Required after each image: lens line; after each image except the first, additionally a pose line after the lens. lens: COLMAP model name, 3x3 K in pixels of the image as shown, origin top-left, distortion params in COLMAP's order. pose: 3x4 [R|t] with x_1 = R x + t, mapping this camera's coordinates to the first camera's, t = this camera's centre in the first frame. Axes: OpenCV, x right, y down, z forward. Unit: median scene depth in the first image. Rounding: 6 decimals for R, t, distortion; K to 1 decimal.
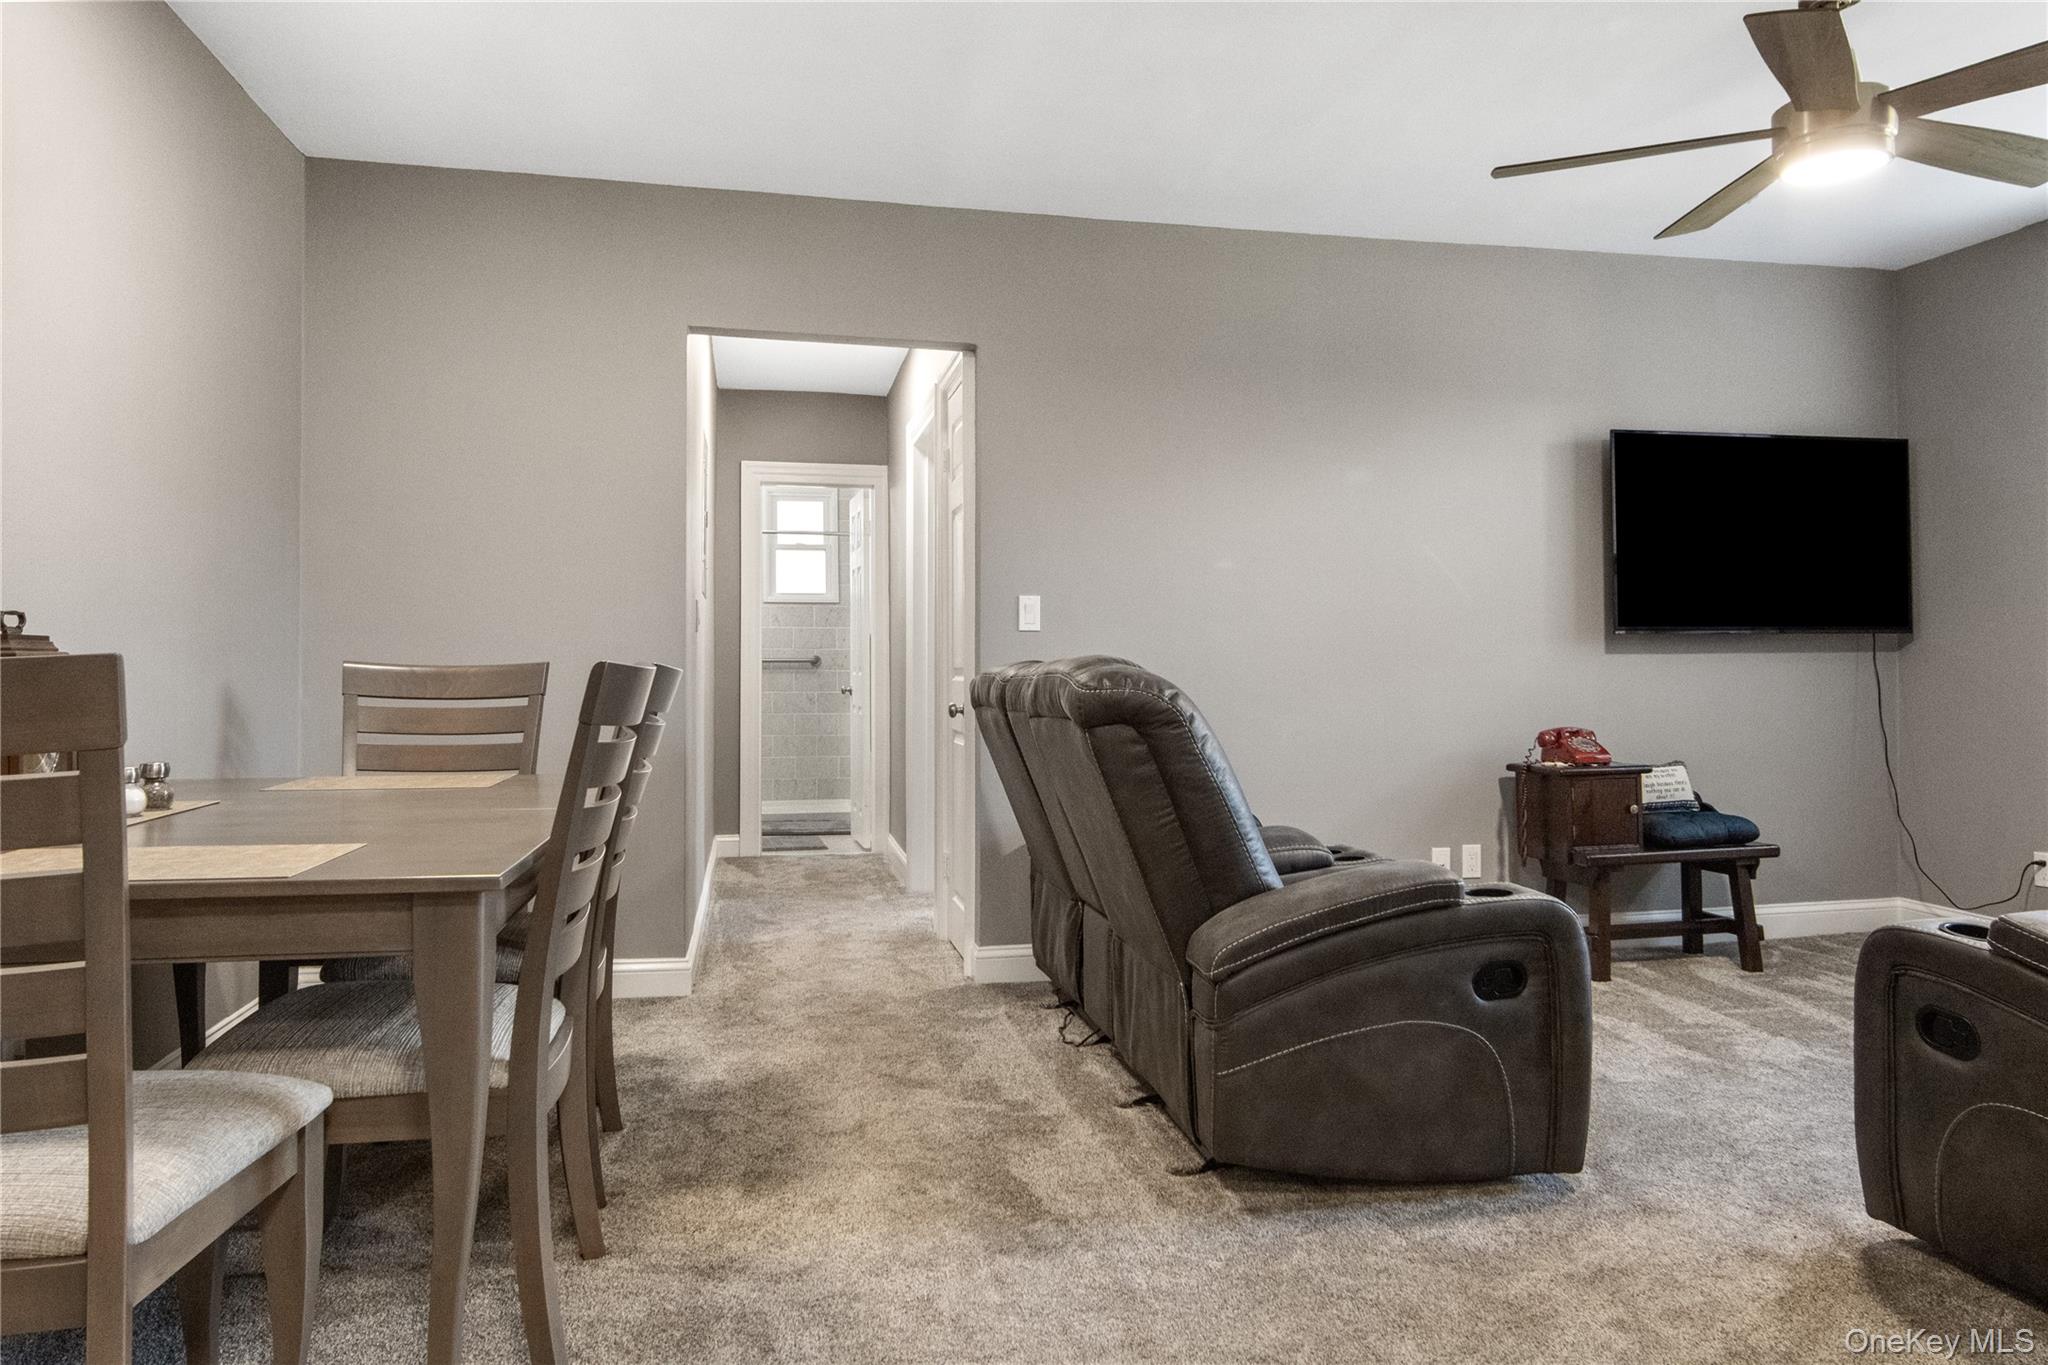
lens RADIAL K [[1310.5, 0, 1038.9], [0, 1310.5, 663.9], [0, 0, 1]] dist [-0.001986, -0.005202]
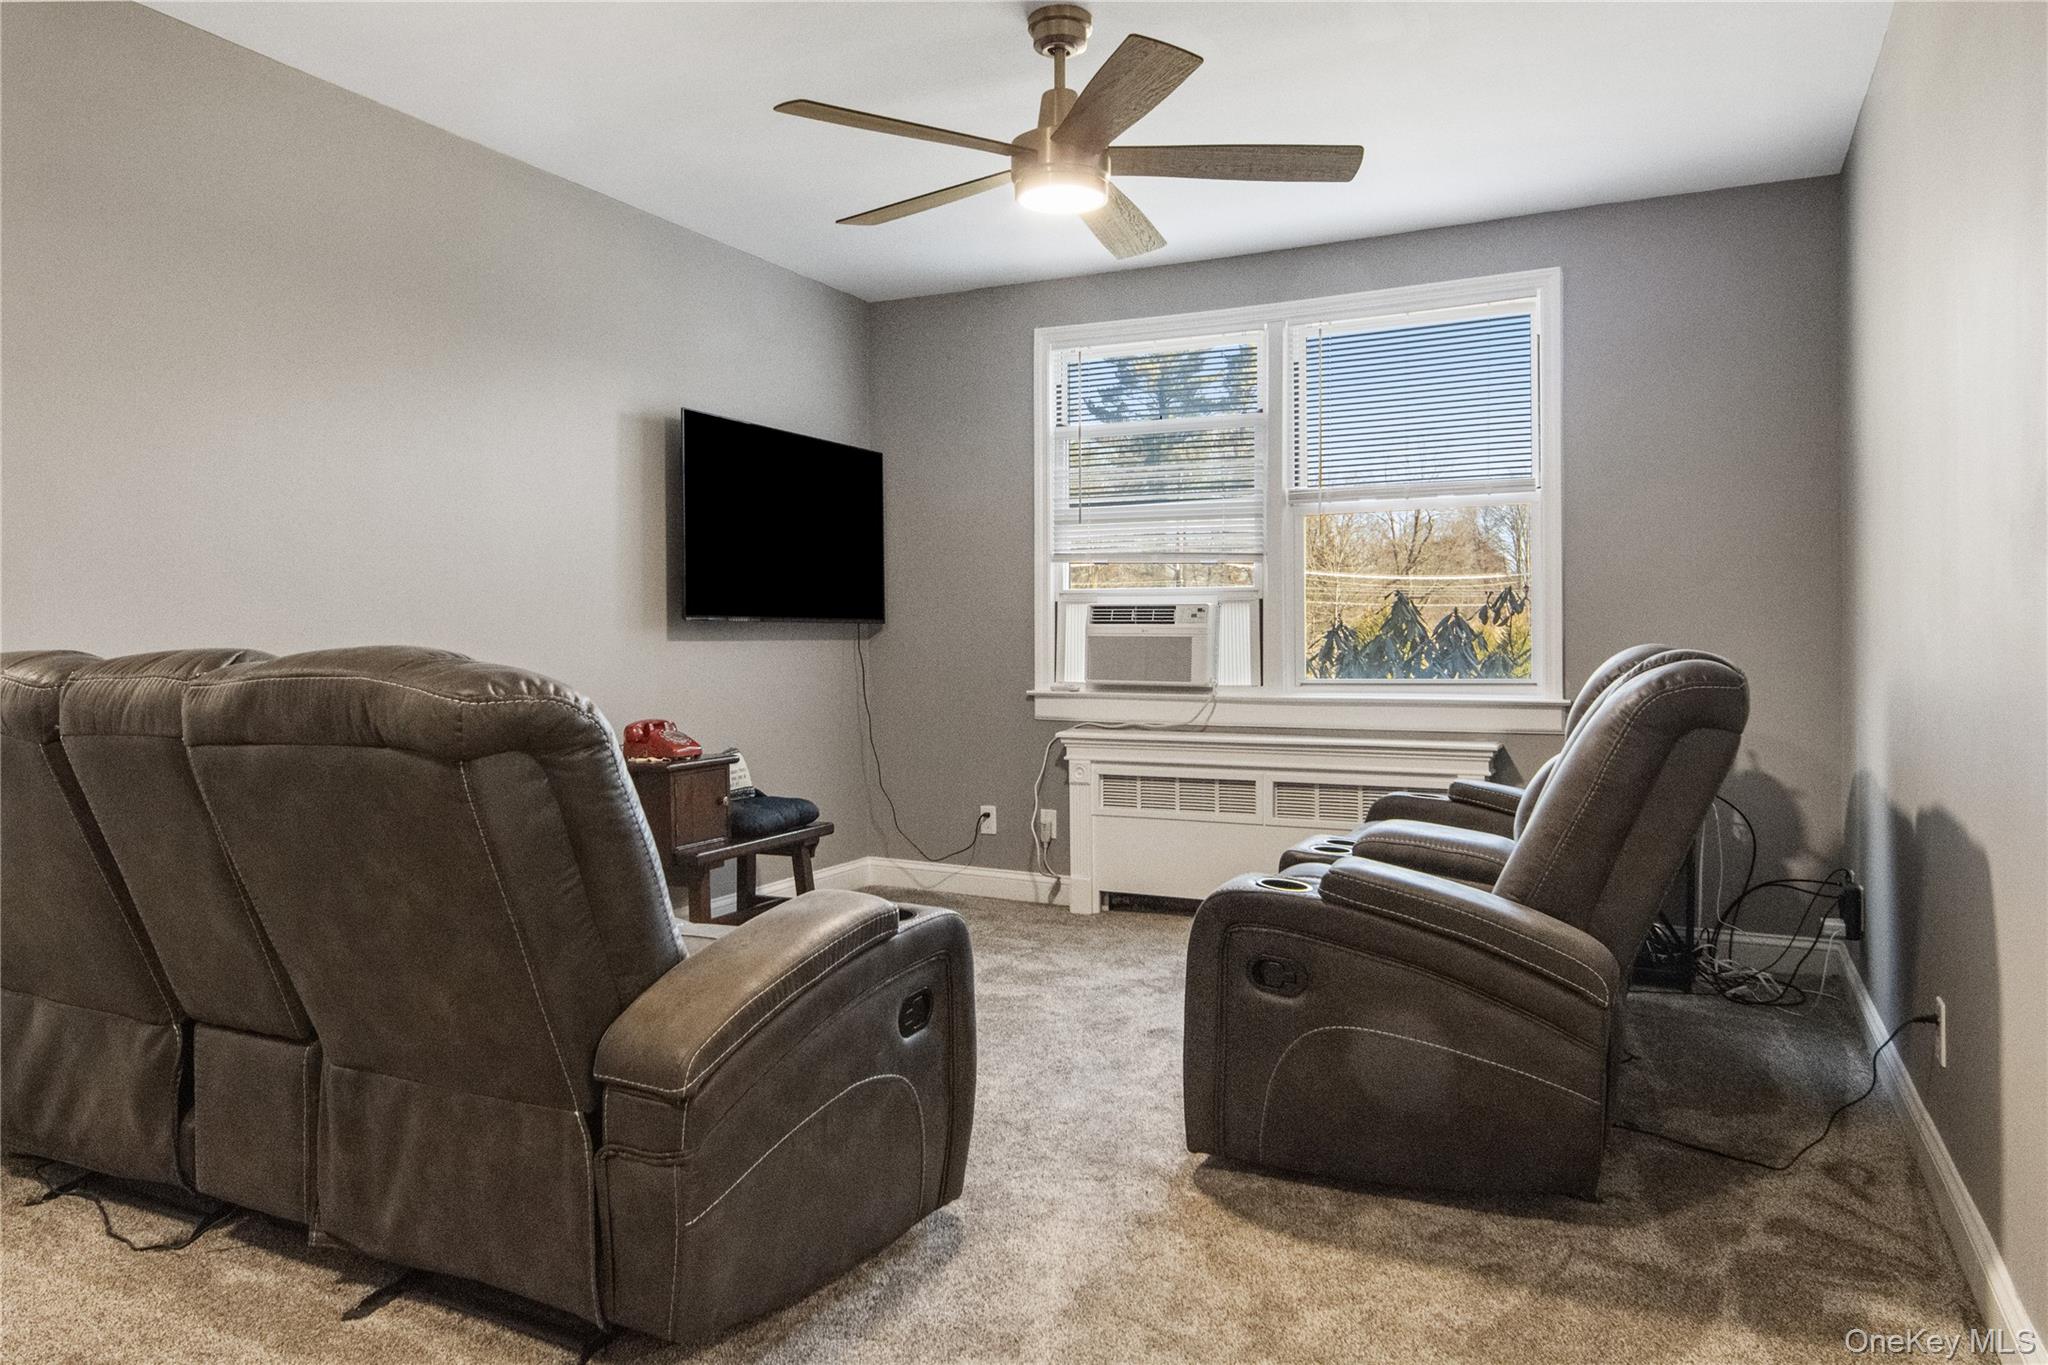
lens RADIAL K [[1310.5, 0, 1038.9], [0, 1310.5, 663.9], [0, 0, 1]] dist [-0.001986, -0.005202]
pose [[0.616521, -0.008736, 0.787290, -0.173133], [-0.002216, 0.999915, 0.012831, -0.004072], [-0.787336, -0.009655, 0.616449, 0.224727]]
